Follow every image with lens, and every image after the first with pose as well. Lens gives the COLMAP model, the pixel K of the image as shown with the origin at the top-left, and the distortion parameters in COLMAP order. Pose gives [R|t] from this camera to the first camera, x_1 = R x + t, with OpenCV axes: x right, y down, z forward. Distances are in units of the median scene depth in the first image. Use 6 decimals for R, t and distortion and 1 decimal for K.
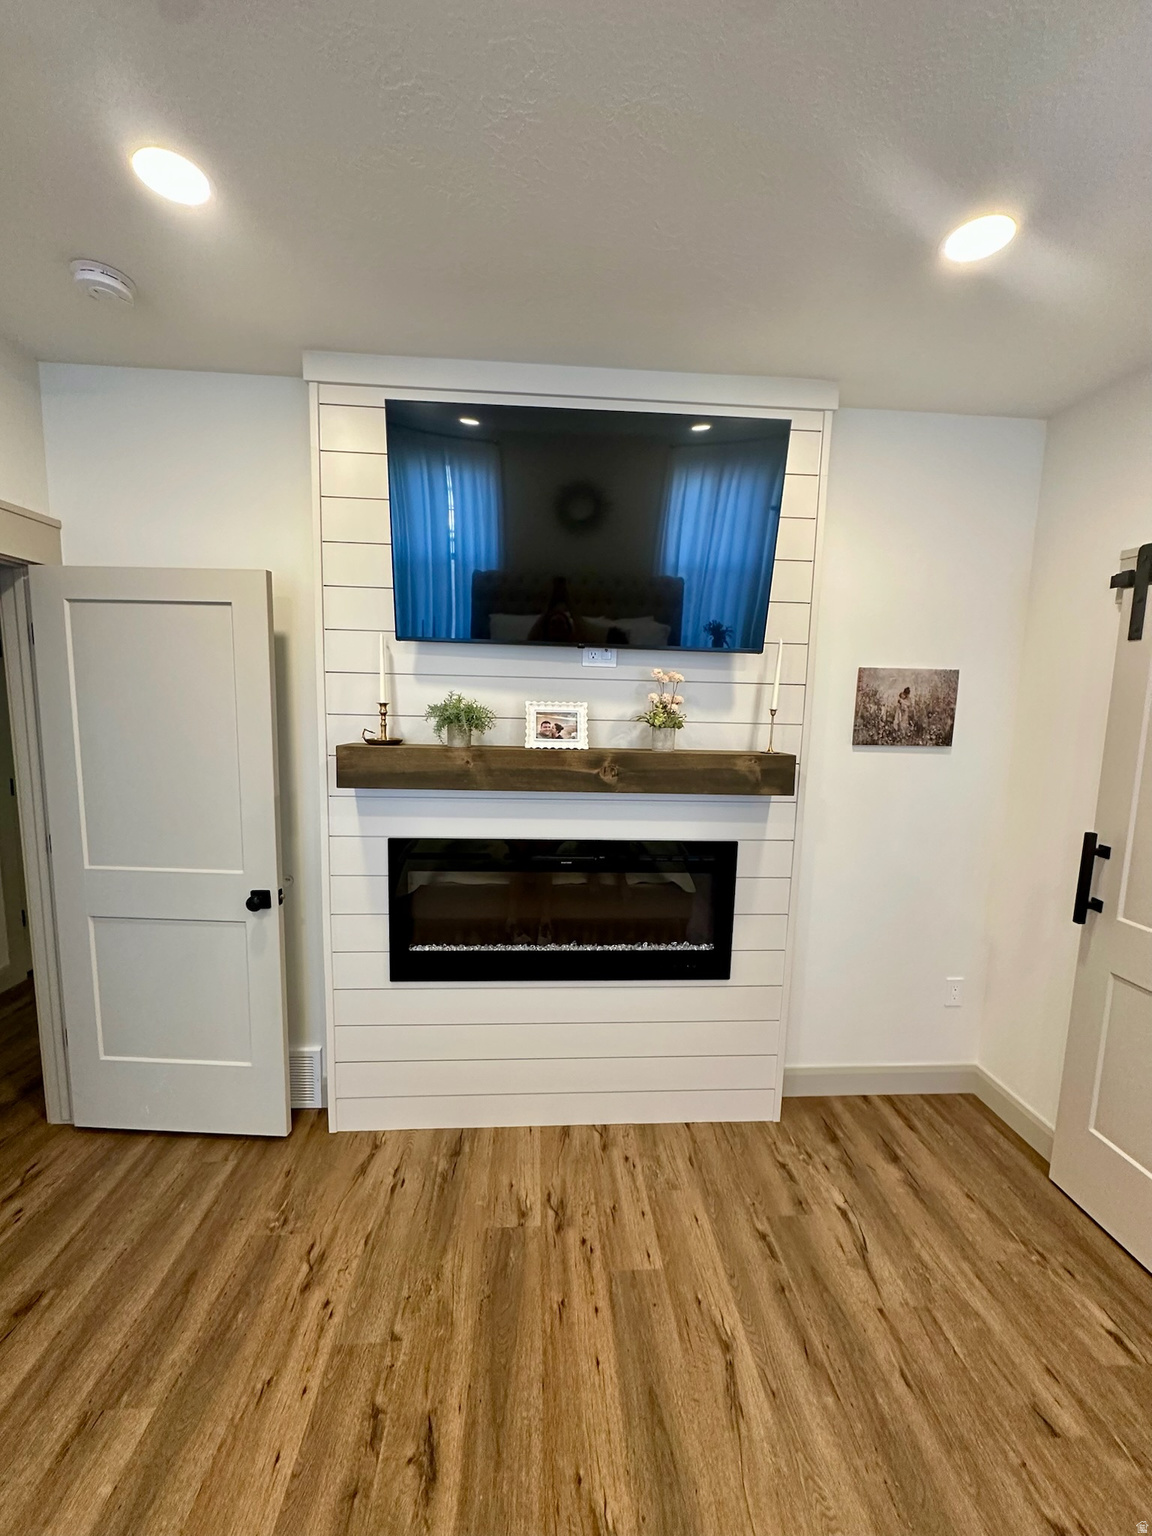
lens RADIAL K [[621.3, 0, 579.6], [0, 621.3, 775.0], [0, 0, 1]] dist [0.000938, 0.000075]
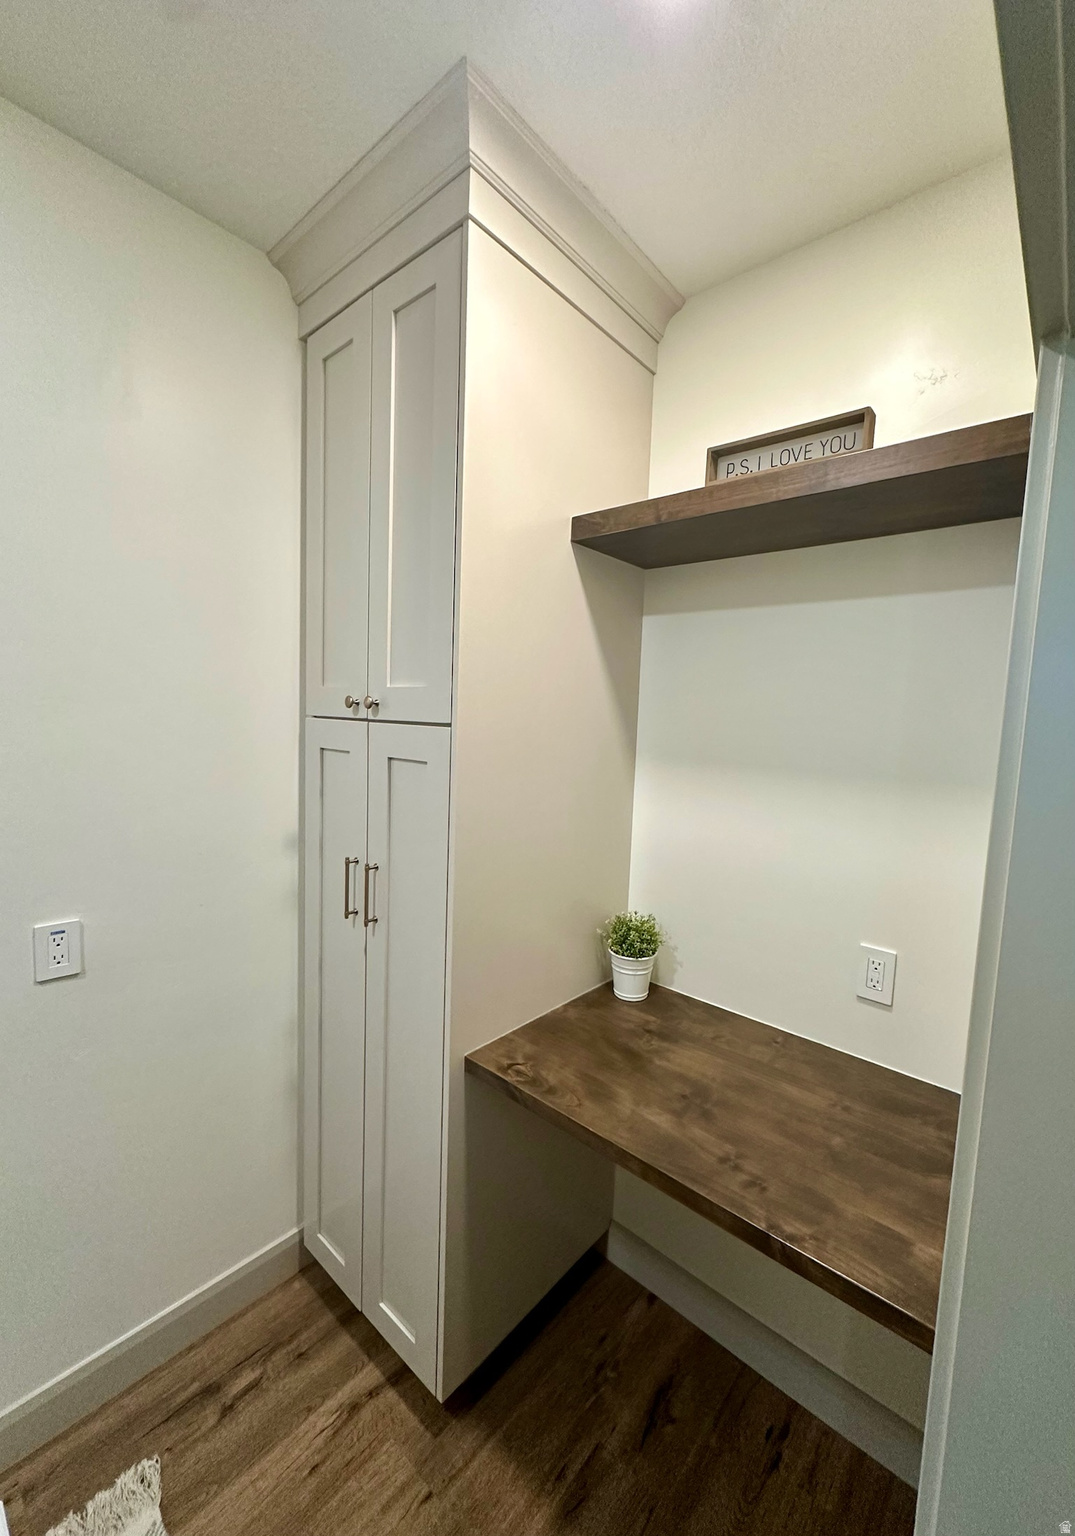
lens RADIAL K [[630.9, 0, 538.5], [0, 630.9, 773.1], [0, 0, 1]] dist [-0.001131, -0.000157]
pose [[-0.710867, -0.114431, 0.693955, -0.592358], [0.033772, 0.979984, 0.196191, -0.310446], [-0.702515, 0.162901, -0.692774, 1.353817]]
